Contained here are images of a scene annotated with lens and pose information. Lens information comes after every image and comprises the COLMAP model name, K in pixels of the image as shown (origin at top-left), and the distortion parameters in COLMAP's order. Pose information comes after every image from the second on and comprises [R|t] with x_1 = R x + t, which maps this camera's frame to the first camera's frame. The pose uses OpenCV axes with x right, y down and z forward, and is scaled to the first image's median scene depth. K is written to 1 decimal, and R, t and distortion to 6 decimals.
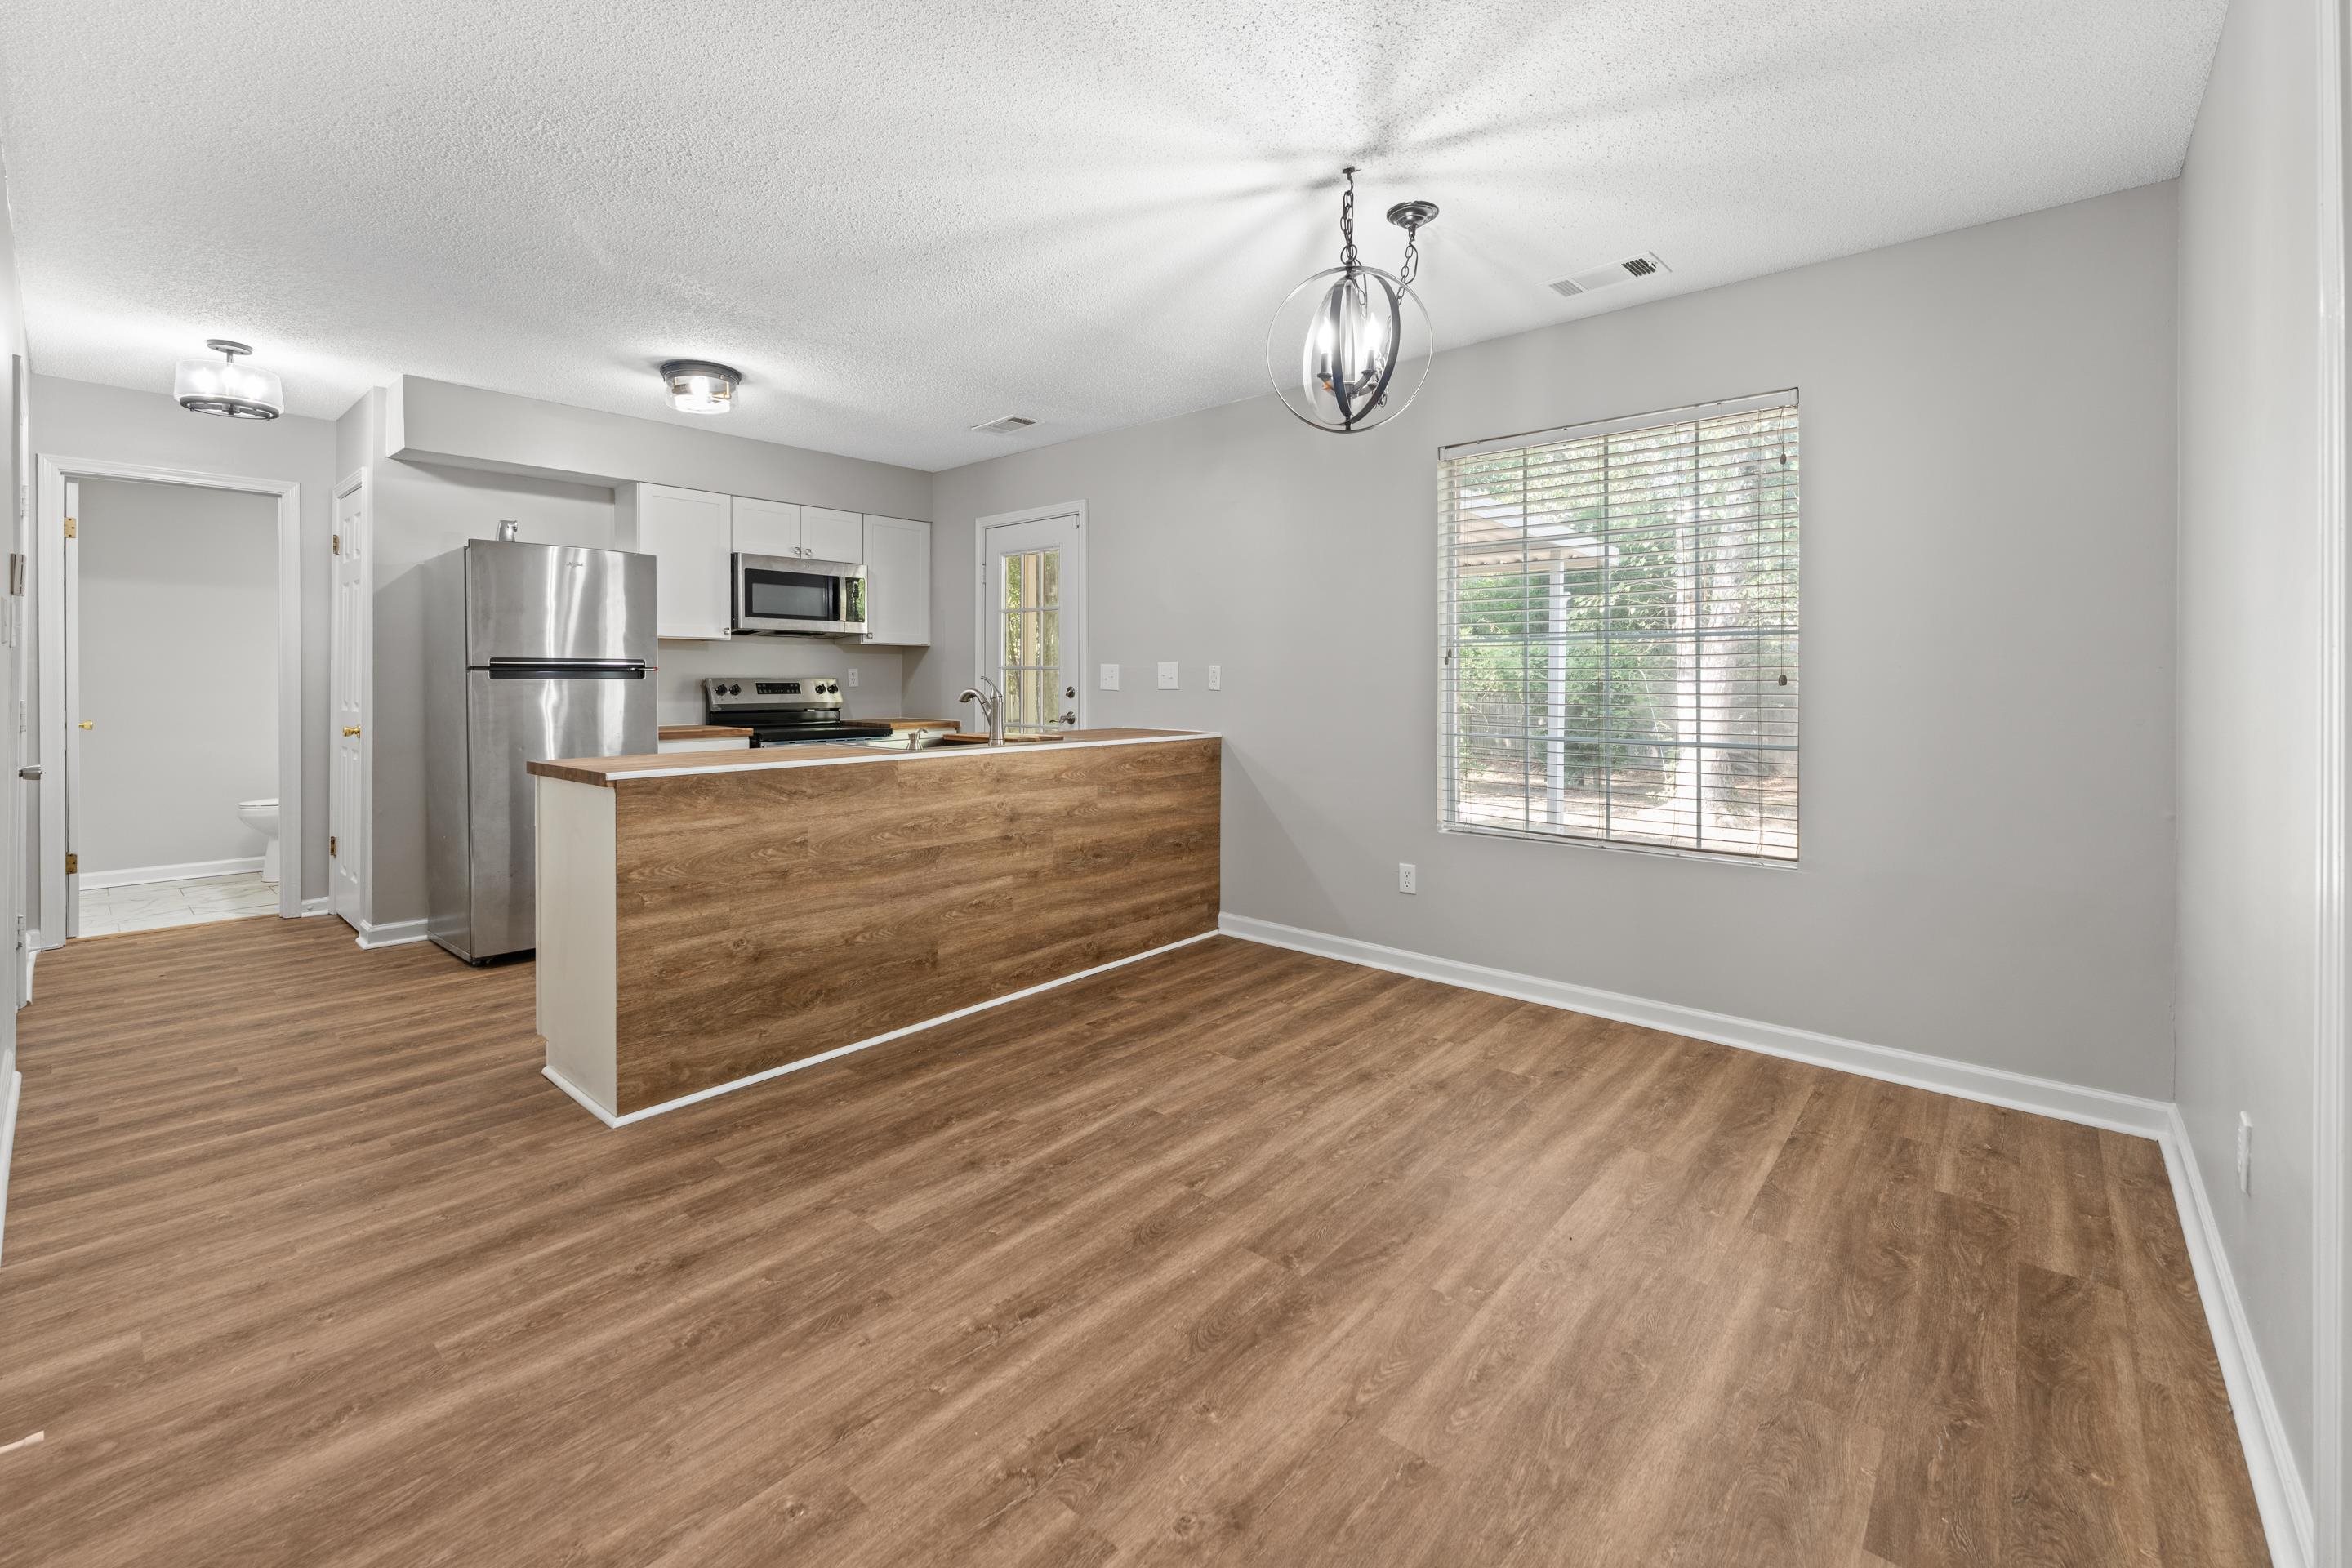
lens RADIAL K [[959.0, 0, 1178.5], [0, 959.0, 778.0], [0, 0, 1]] dist [0.000213, 0.000174]
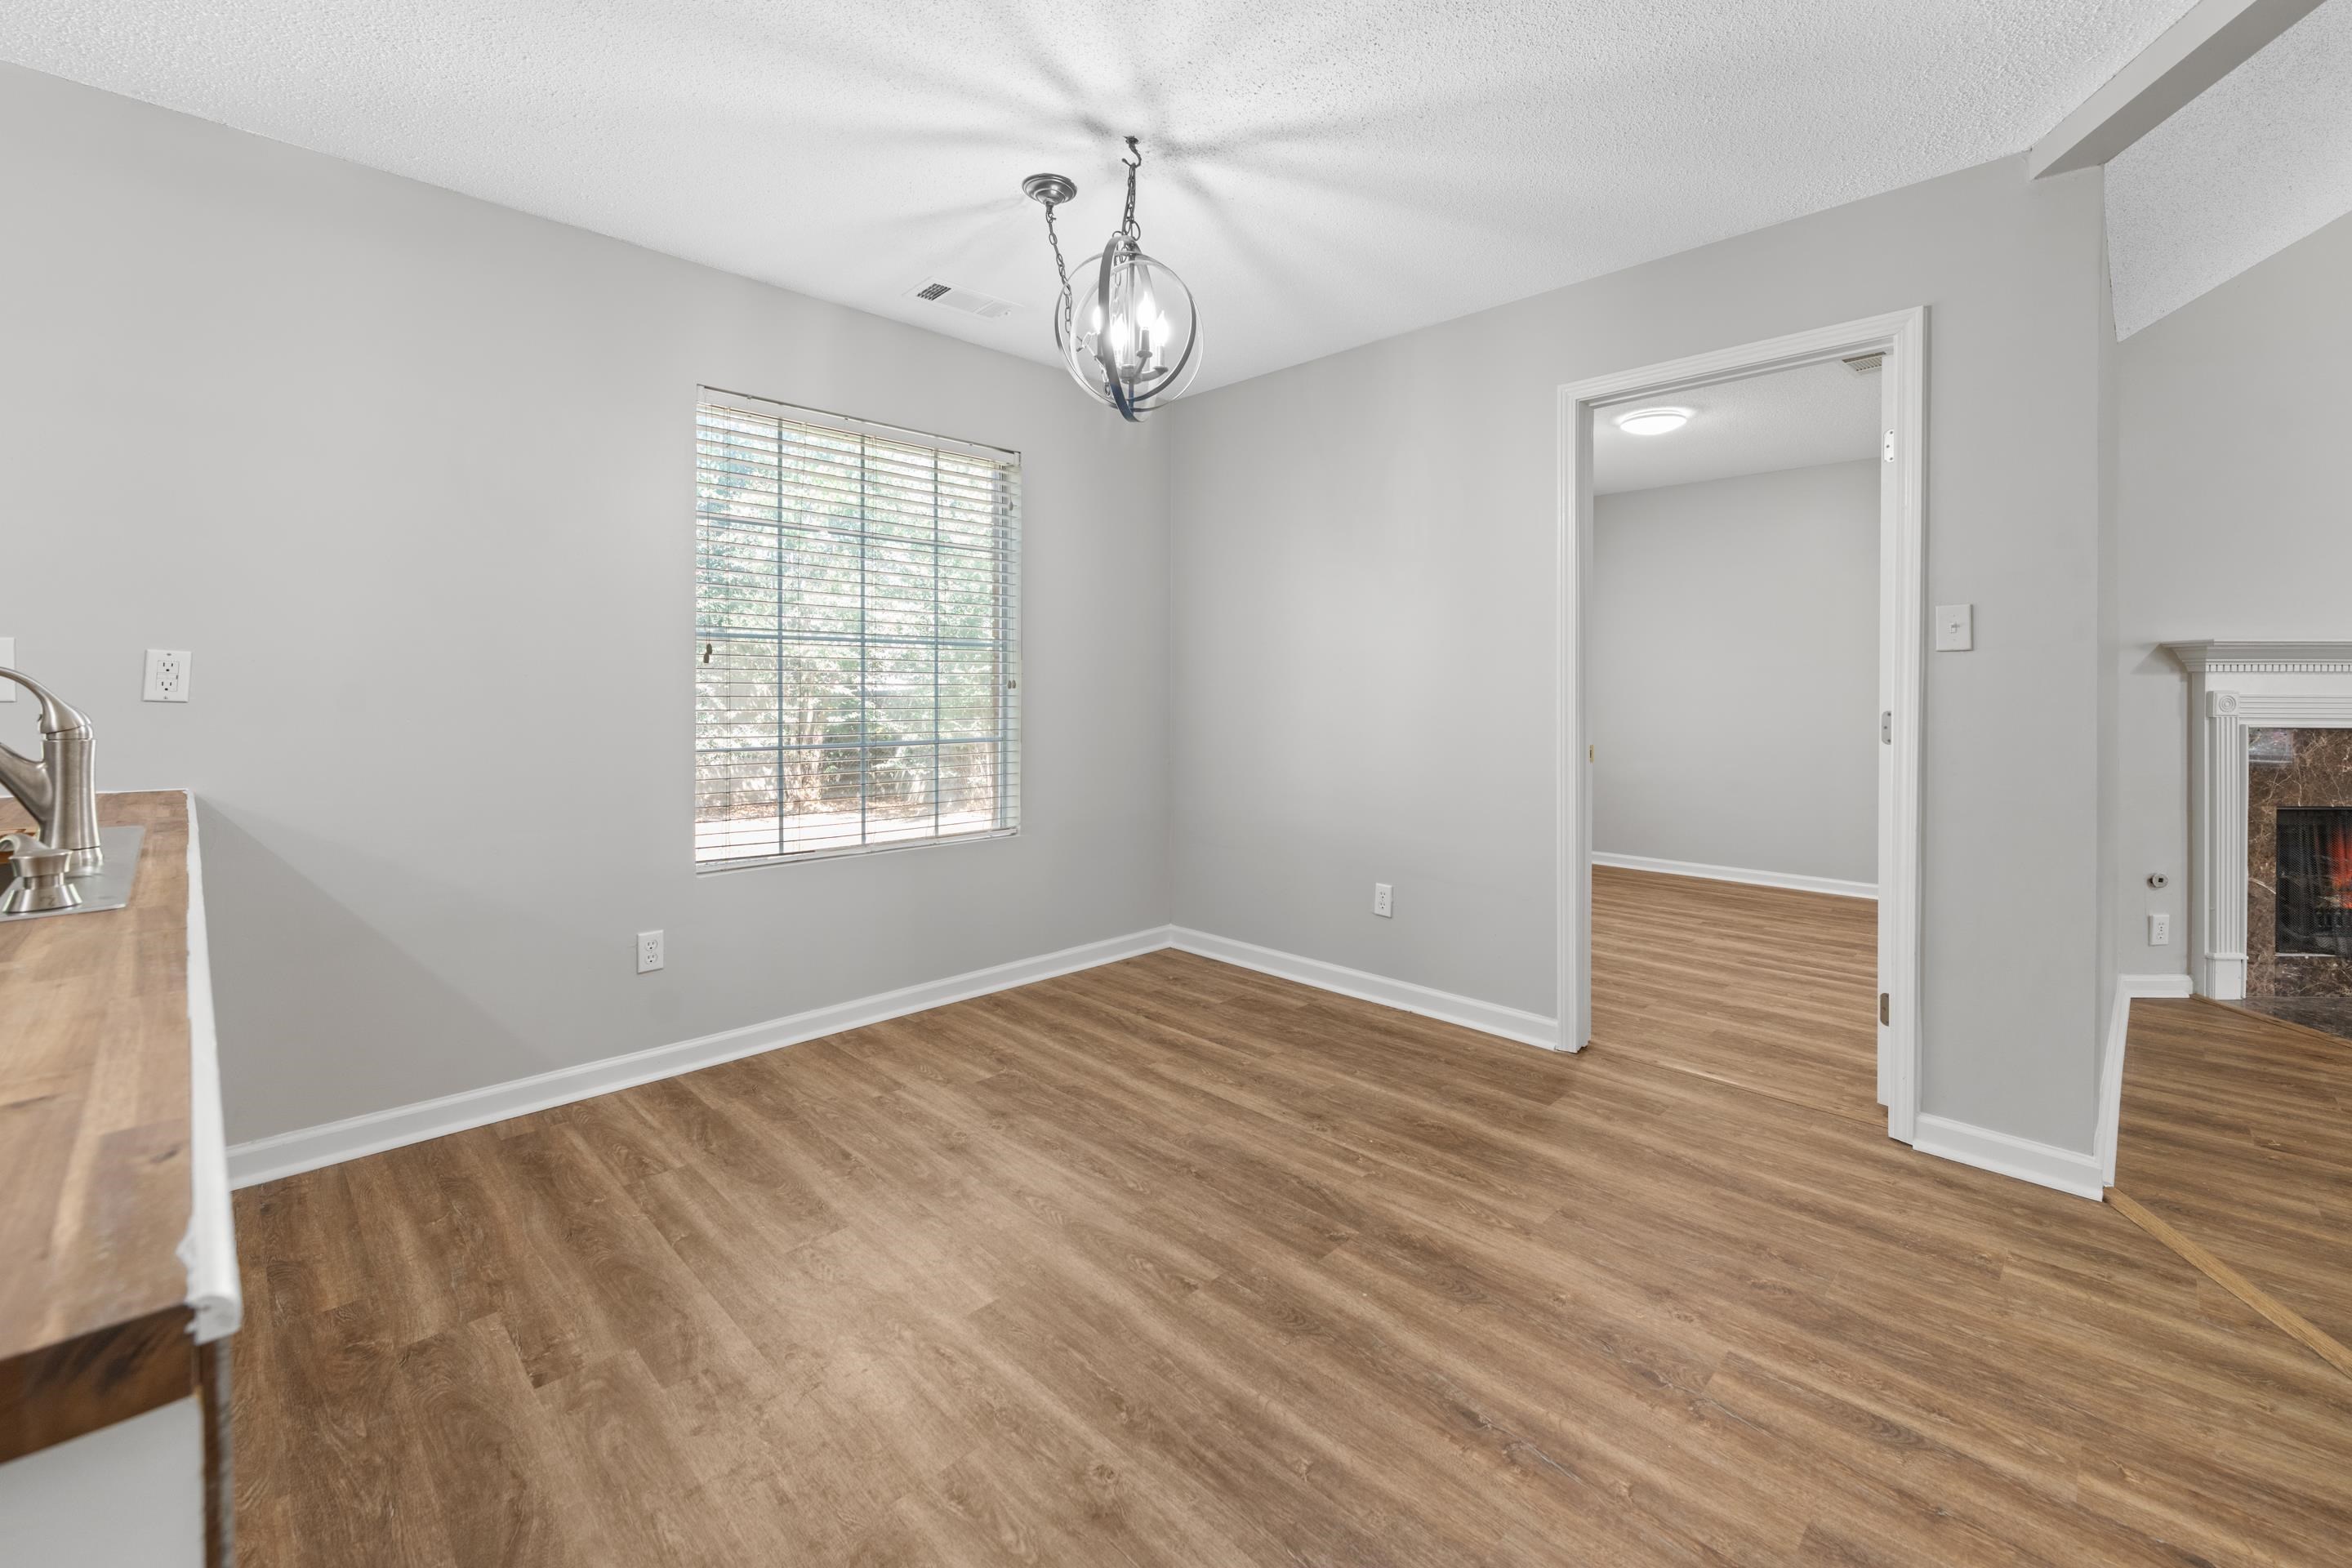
lens RADIAL K [[959.0, 0, 1173.9], [0, 959.0, 773.6], [0, 0, 1]] dist [0.000213, 0.000174]
pose [[0.079473, -0.087201, 0.993016, -0.845117], [0.094918, 0.992302, 0.079542, -0.094960], [-0.992308, 0.087933, 0.087138, 0.979731]]
